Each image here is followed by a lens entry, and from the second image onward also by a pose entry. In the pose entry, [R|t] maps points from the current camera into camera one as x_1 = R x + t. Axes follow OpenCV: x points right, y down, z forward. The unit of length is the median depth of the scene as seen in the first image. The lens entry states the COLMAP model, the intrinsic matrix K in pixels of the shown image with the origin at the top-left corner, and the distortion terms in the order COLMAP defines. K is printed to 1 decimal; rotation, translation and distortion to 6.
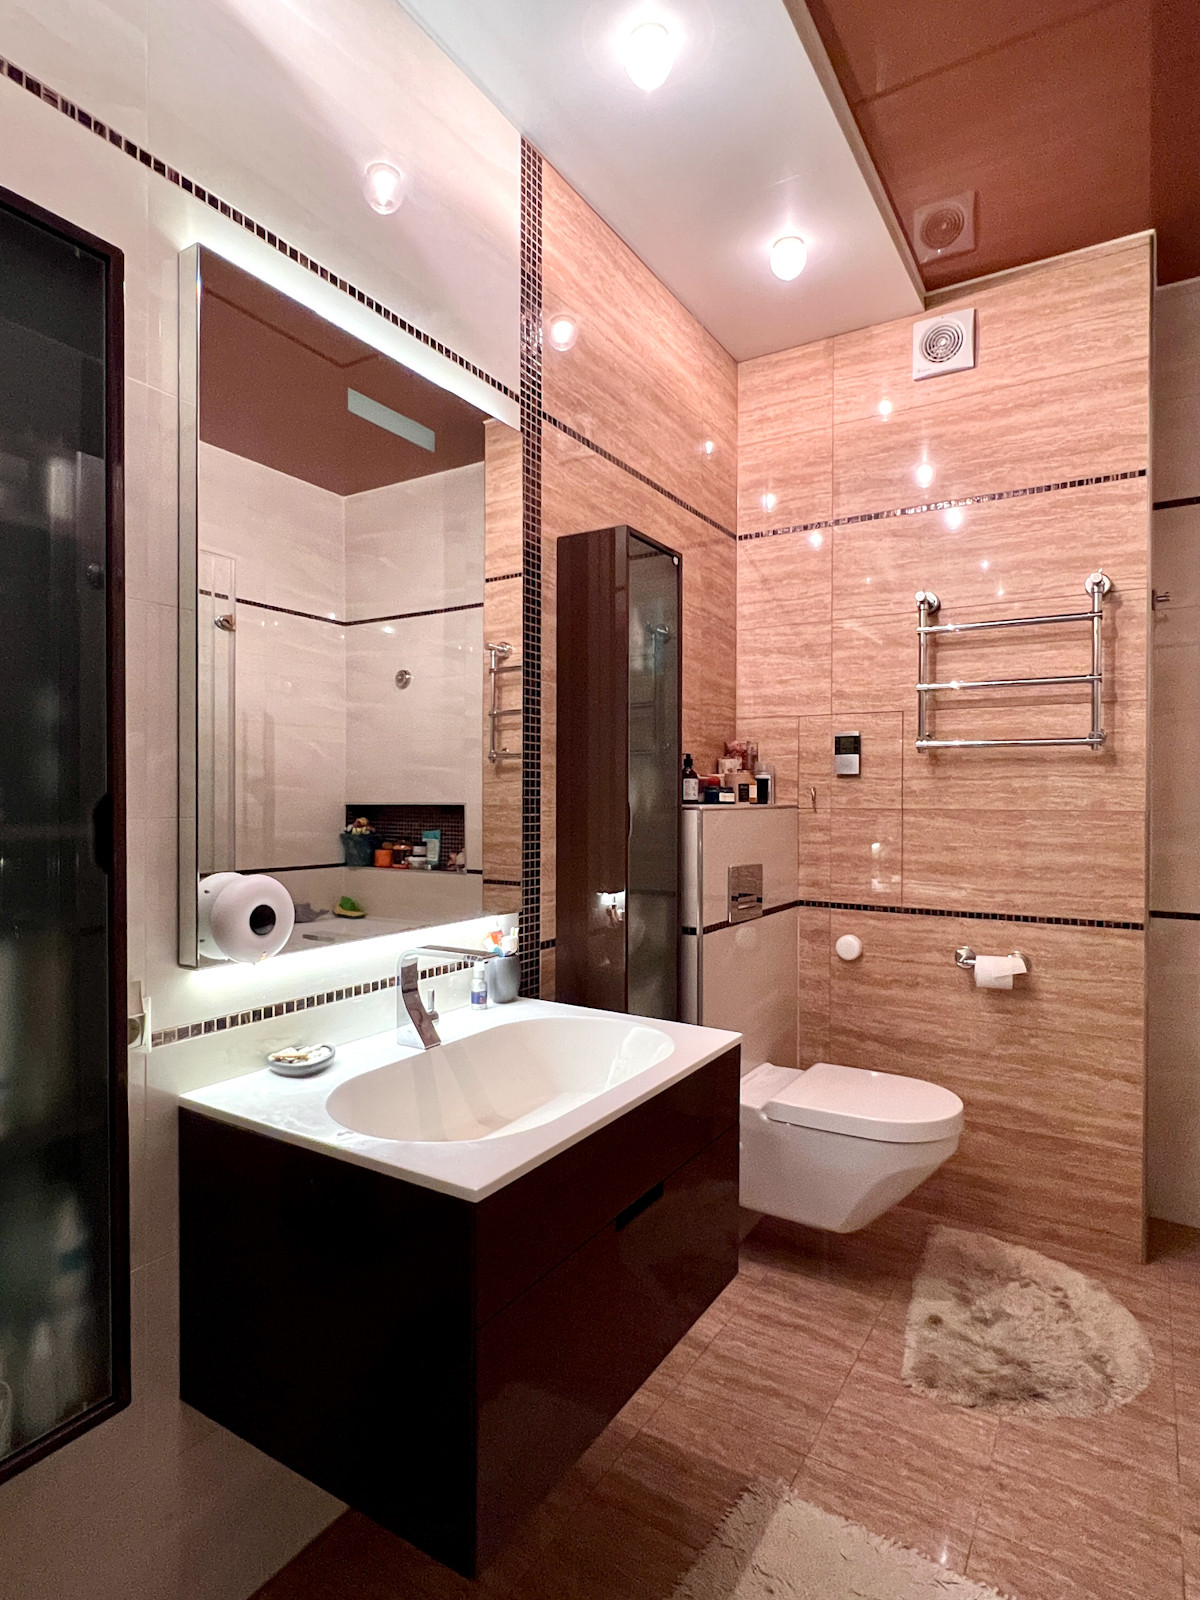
lens RADIAL K [[864.8, 0, 601.6], [0, 864.8, 800.4], [0, 0, 1]] dist [-0.000905, -0.001028]
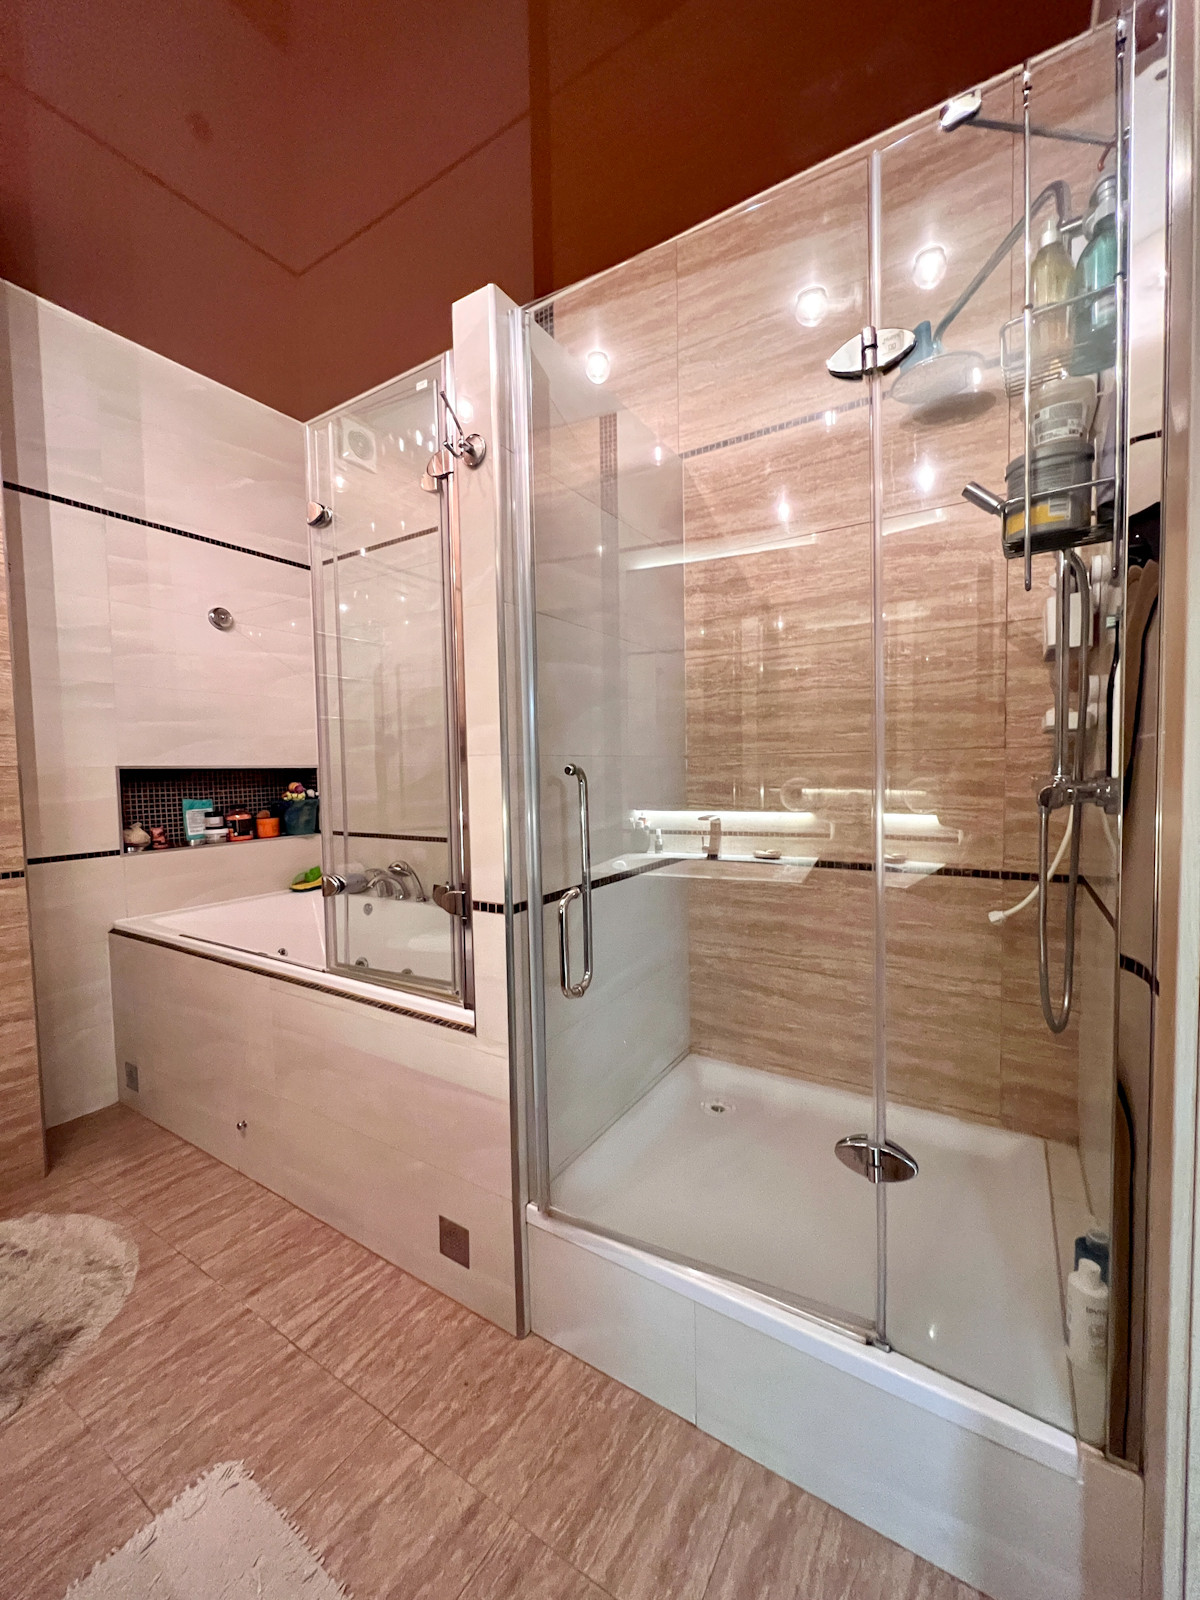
lens RADIAL K [[643.9, 0, 599.9], [0, 643.9, 796.3], [0, 0, 1]] dist [-0.000429, -0.000119]
pose [[0.004132, -0.052724, 0.998601, -0.195233], [0.016575, 0.998476, 0.052649, 0.023274], [-0.999854, 0.016335, 0.005000, 0.326793]]
